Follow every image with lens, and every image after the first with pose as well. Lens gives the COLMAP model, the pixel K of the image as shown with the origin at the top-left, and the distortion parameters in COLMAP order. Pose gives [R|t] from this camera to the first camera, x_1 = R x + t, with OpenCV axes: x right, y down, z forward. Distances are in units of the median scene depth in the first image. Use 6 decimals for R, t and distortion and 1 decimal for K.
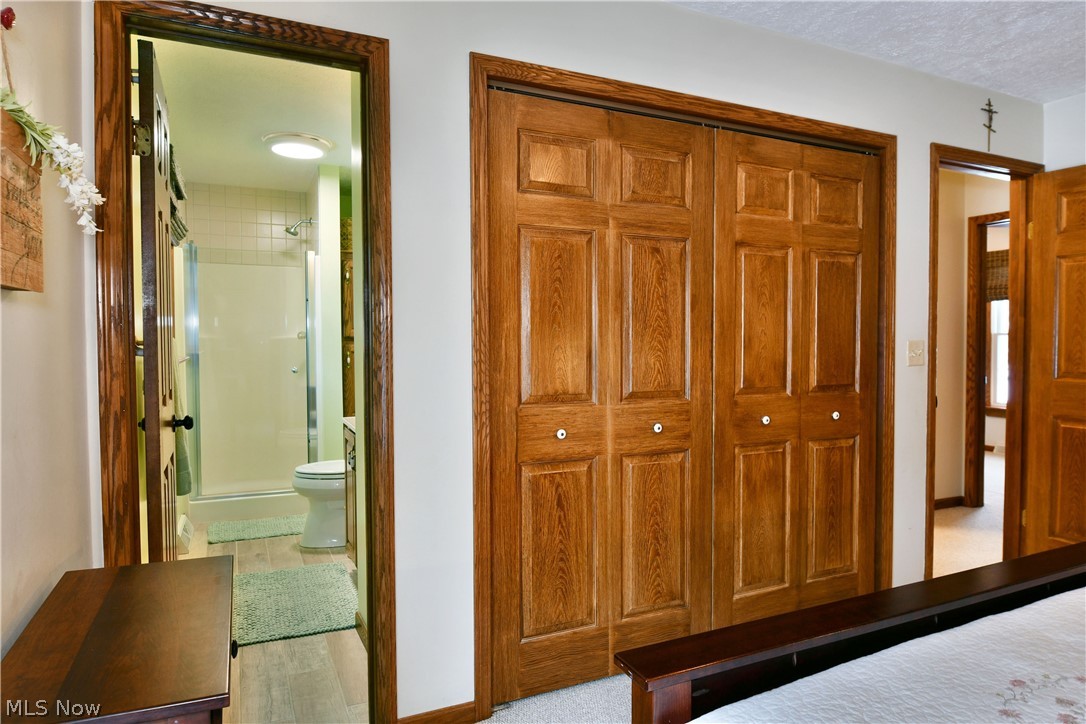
lens RADIAL K [[665.4, 0, 539.8], [0, 665.4, 358.5], [0, 0, 1]] dist [-0.009713, -0.007005]
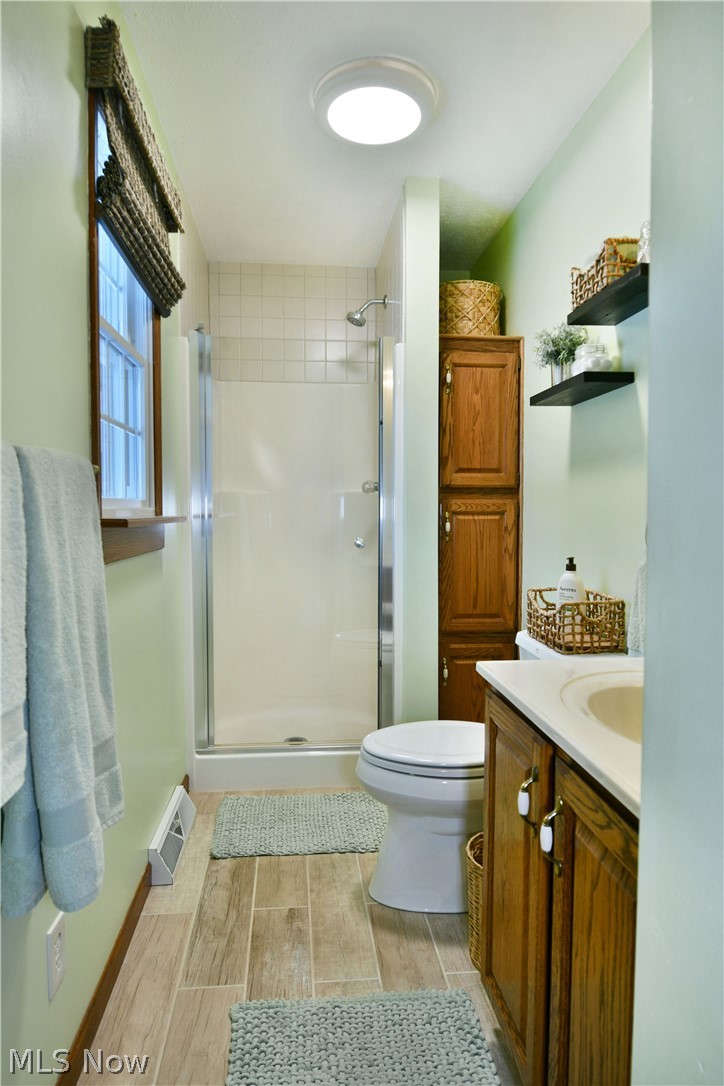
lens RADIAL K [[665.4, 0, 363.1], [0, 665.4, 541.0], [0, 0, 1]] dist [-0.009713, -0.007005]
pose [[0.943253, 0.024278, -0.331187, -0.188969], [-0.013386, 0.999293, 0.035129, -0.002110], [0.331806, -0.028702, 0.942911, 0.488029]]
